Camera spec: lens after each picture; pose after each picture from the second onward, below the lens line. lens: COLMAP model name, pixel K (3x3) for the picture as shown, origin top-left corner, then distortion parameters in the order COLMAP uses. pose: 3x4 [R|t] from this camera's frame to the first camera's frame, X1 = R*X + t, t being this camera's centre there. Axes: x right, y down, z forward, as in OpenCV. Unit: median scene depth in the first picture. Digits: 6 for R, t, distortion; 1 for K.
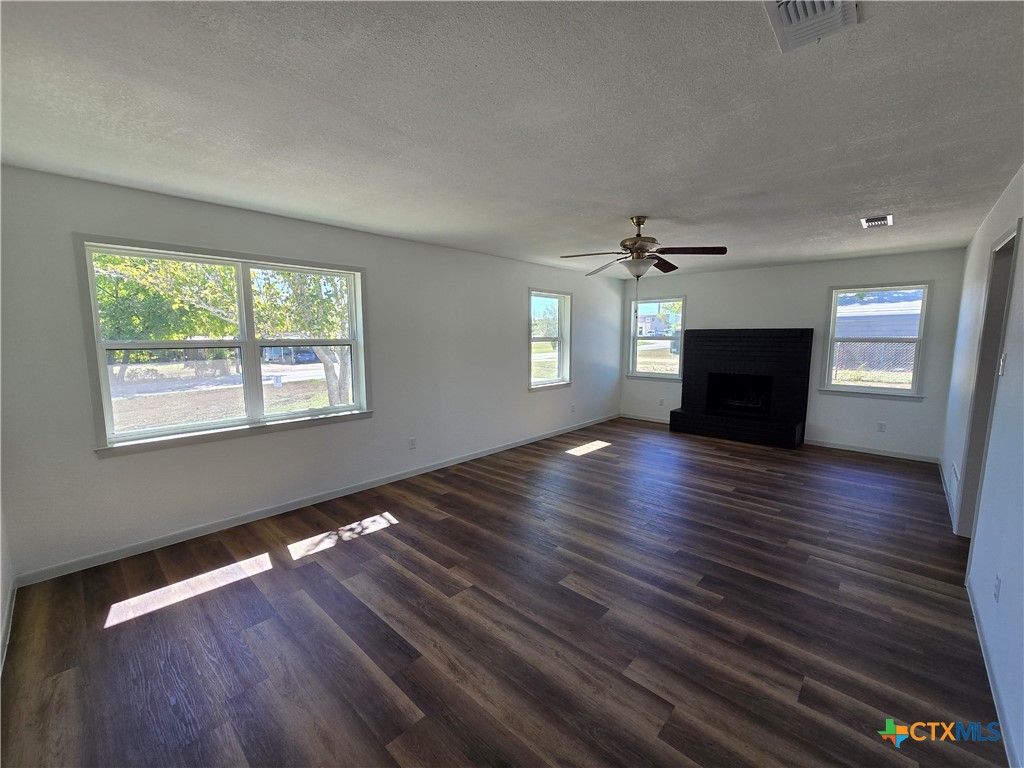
lens RADIAL K [[416.5, 0, 515.5], [0, 416.5, 383.3], [0, 0, 1]] dist [0.000354, -0.000229]
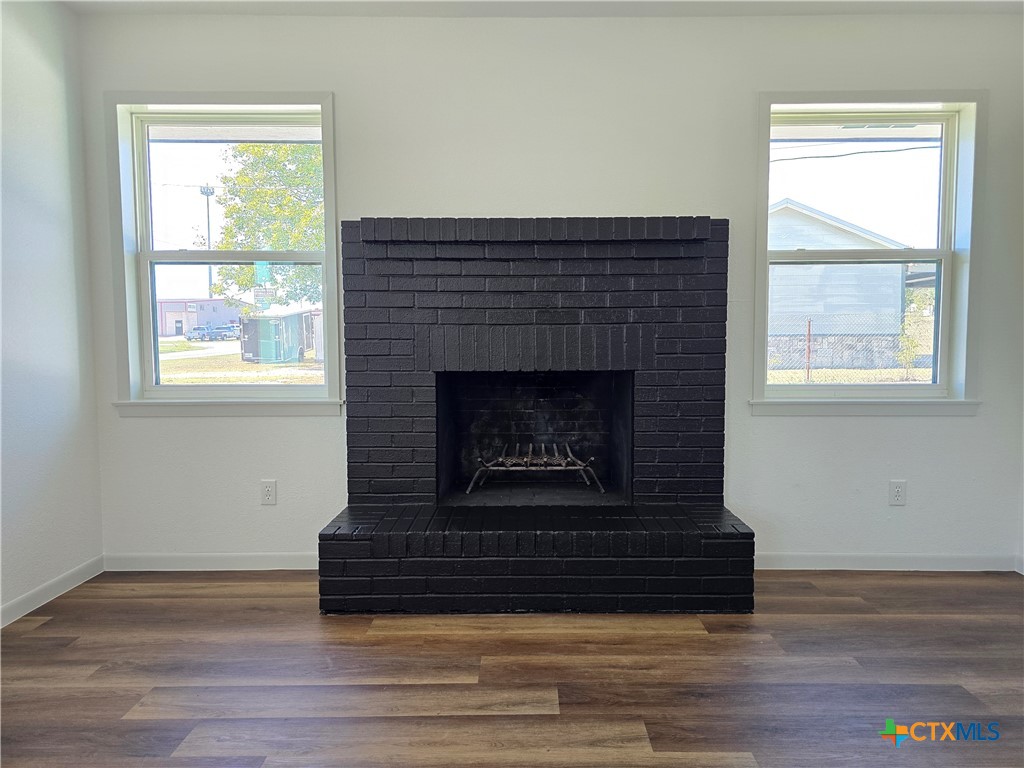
lens RADIAL K [[693.1, 0, 527.4], [0, 693.1, 380.8], [0, 0, 1]] dist [0.044616, -0.028089]
pose [[0.731400, -0.043865, 0.680536, 0.254523], [0.079987, 0.996559, -0.021731, -0.006033], [-0.677241, 0.070328, 0.732392, 0.834156]]
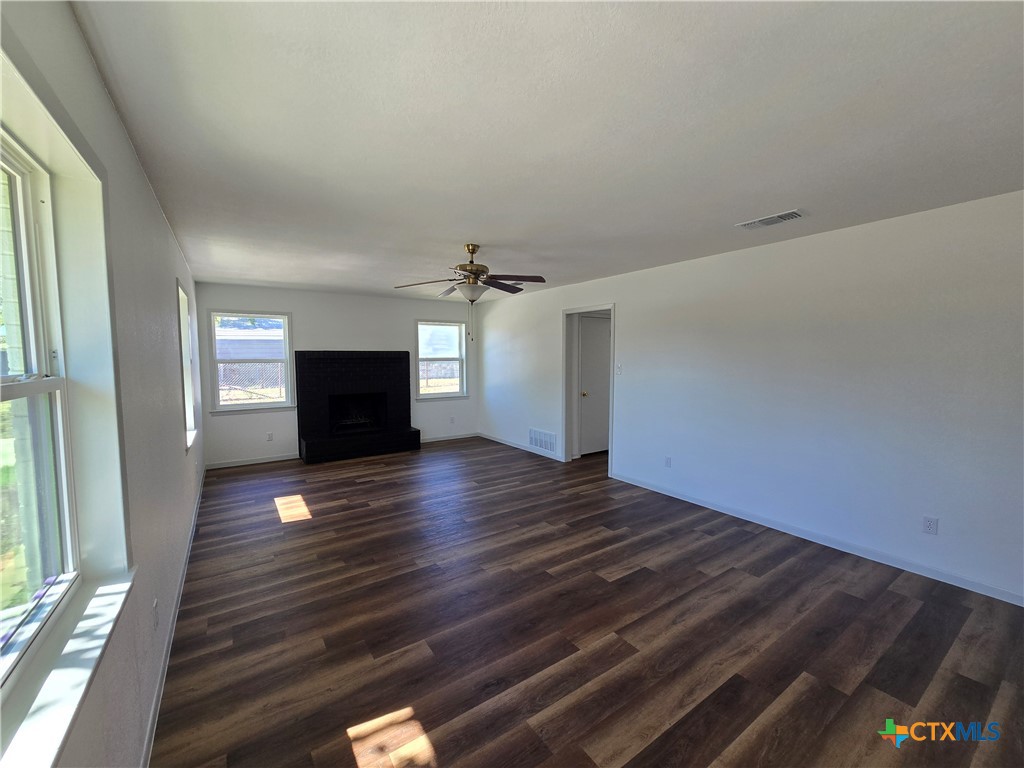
lens RADIAL K [[416.5, 0, 513.6], [0, 416.5, 381.1], [0, 0, 1]] dist [0.000354, -0.000229]
pose [[0.226485, -0.059200, 0.972214, -0.511896], [0.114280, 0.992872, 0.033836, -0.057061], [-0.967287, 0.103441, 0.231636, 0.485640]]
